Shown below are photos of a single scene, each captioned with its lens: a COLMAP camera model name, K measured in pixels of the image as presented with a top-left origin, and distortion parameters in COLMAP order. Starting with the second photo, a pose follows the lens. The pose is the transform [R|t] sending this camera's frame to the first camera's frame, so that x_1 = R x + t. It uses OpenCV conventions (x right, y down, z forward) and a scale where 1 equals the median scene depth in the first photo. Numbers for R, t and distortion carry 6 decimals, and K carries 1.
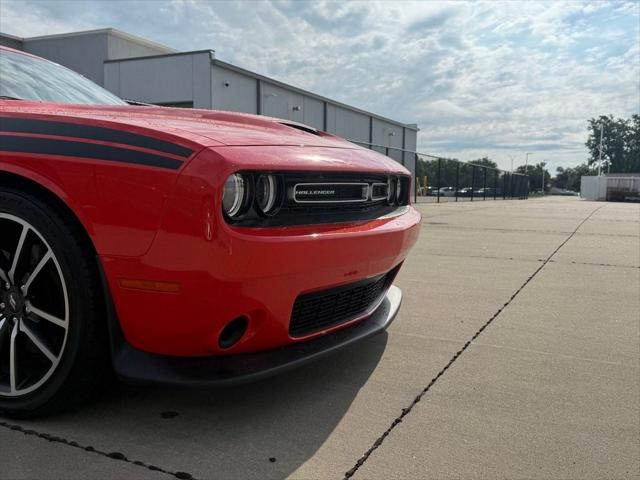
lens RADIAL K [[595.5, 0, 320.0], [0, 595.5, 240.0], [0, 0, 1]] dist [0.147085, -0.236557]
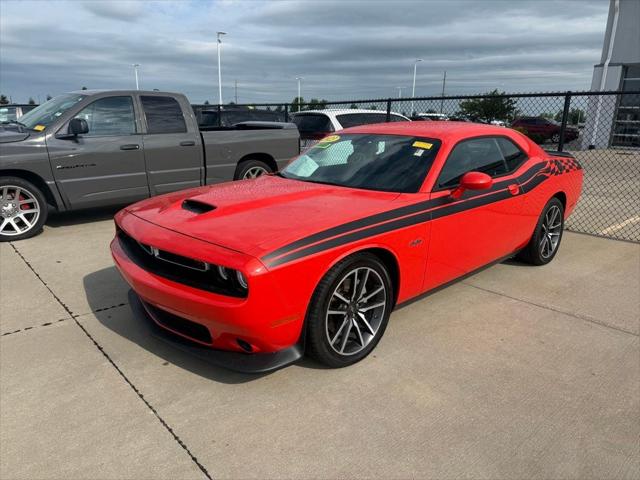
lens RADIAL K [[459.6, 0, 318.4], [0, 459.6, 239.9], [0, 0, 1]] dist [0.031908, -0.036108]
pose [[-0.392218, 0.222675, -0.892514, 1.254995], [-0.099522, 0.954291, 0.281823, -0.640688], [0.914473, 0.199361, -0.352129, 2.297977]]
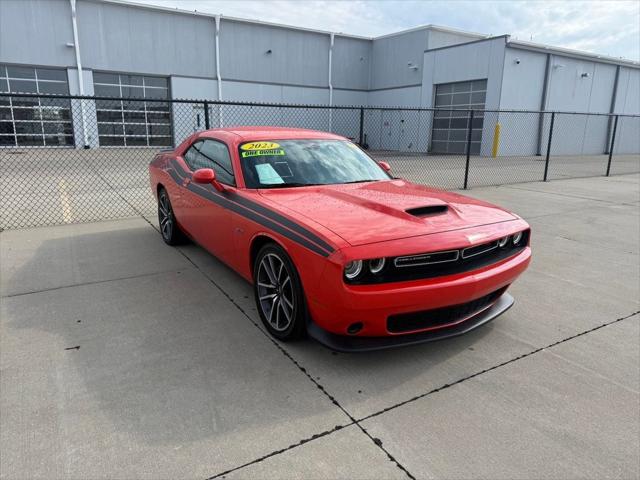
lens RADIAL K [[456.1, 0, 318.0], [0, 456.1, 234.0], [0, 0, 1]] dist [0.093153, -0.139813]
pose [[0.840704, 0.120473, -0.527923, 0.517128], [-0.052004, 0.988393, 0.142738, -0.369946], [0.538991, -0.092546, 0.837212, -0.366707]]
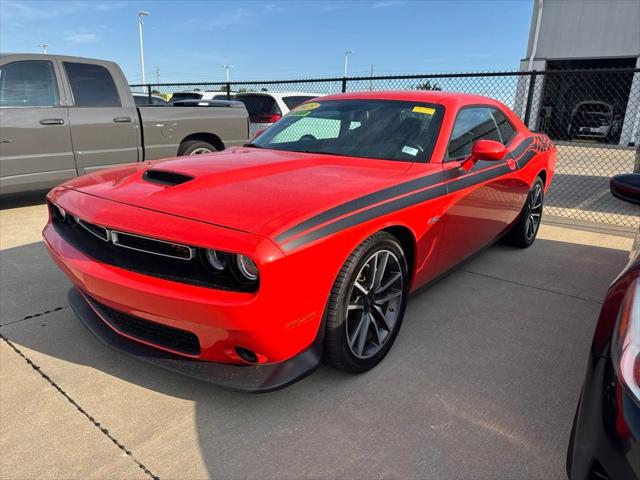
lens RADIAL K [[450.3, 0, 308.0], [0, 450.3, 242.6], [0, 0, 1]] dist [-0.002167, -0.000404]
pose [[-0.246937, 0.244562, -0.937663, 0.998775], [-0.121369, 0.952203, 0.280318, -0.440586], [0.961401, 0.183024, -0.205452, 1.897847]]
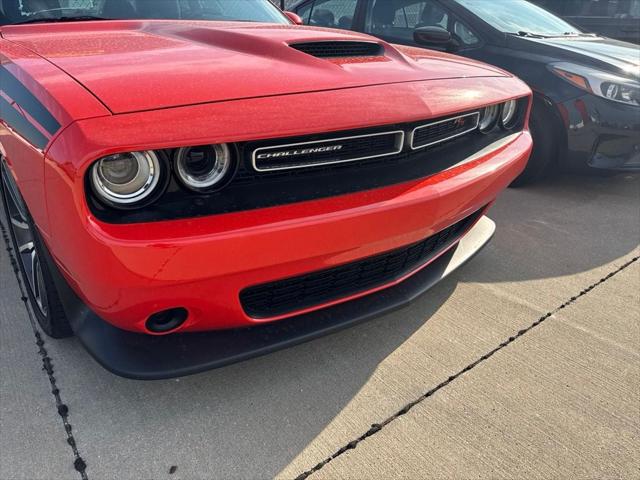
lens RADIAL K [[458.7, 0, 320.0], [0, 458.7, 240.0], [0, 0, 1]] dist [0.037233, -0.000700]
pose [[0.899587, 0.170777, -0.401969, 0.296181], [-0.037976, 0.947480, 0.317551, -0.173822], [0.435088, -0.270400, 0.858826, 0.496439]]
